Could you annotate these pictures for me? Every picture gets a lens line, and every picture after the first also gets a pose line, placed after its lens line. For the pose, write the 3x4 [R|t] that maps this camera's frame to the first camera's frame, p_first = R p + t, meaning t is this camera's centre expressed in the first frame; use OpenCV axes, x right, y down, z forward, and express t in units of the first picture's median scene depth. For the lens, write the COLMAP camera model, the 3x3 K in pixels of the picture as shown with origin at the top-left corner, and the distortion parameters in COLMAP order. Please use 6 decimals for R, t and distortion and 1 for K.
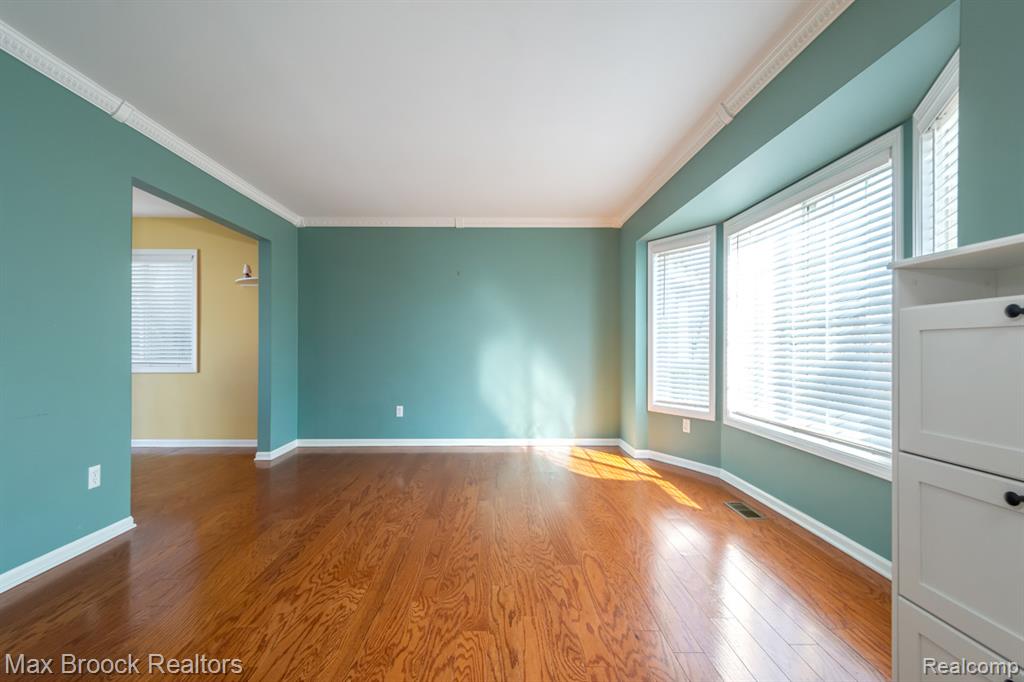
lens RADIAL K [[450.8, 0, 502.1], [0, 450.8, 347.1], [0, 0, 1]] dist [-0.001383, 0.000084]
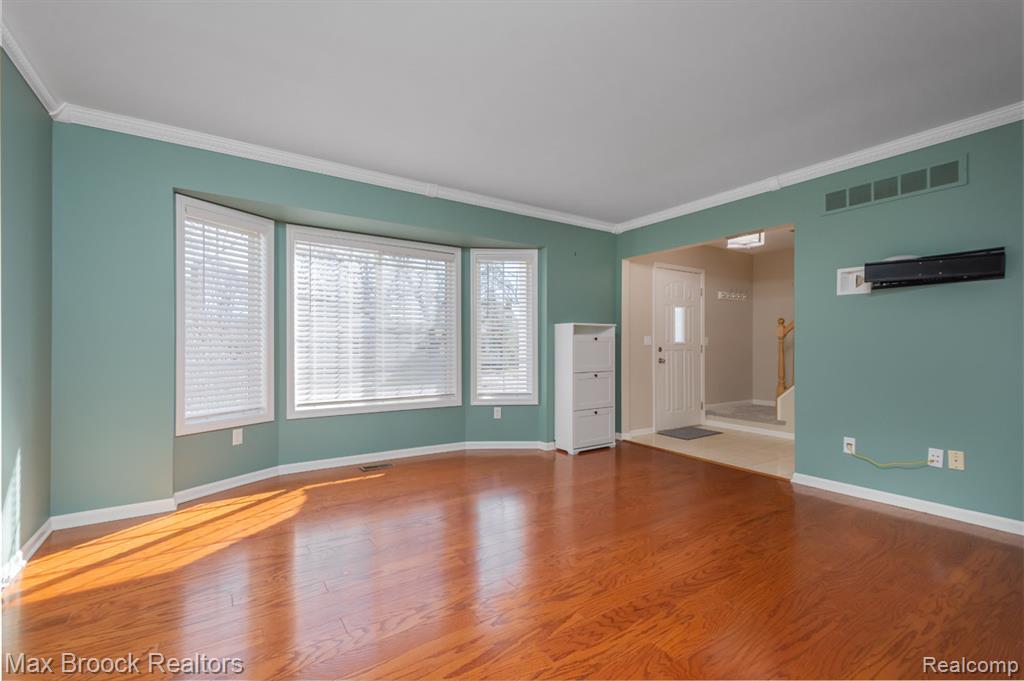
lens RADIAL K [[450.8, 0, 506.9], [0, 450.8, 342.8], [0, 0, 1]] dist [-0.001383, 0.000084]
pose [[-0.536413, 0.002060, 0.843953, -0.658254], [-0.005923, 0.999963, -0.006205, -0.001246], [-0.843935, -0.008327, -0.536381, 1.147666]]
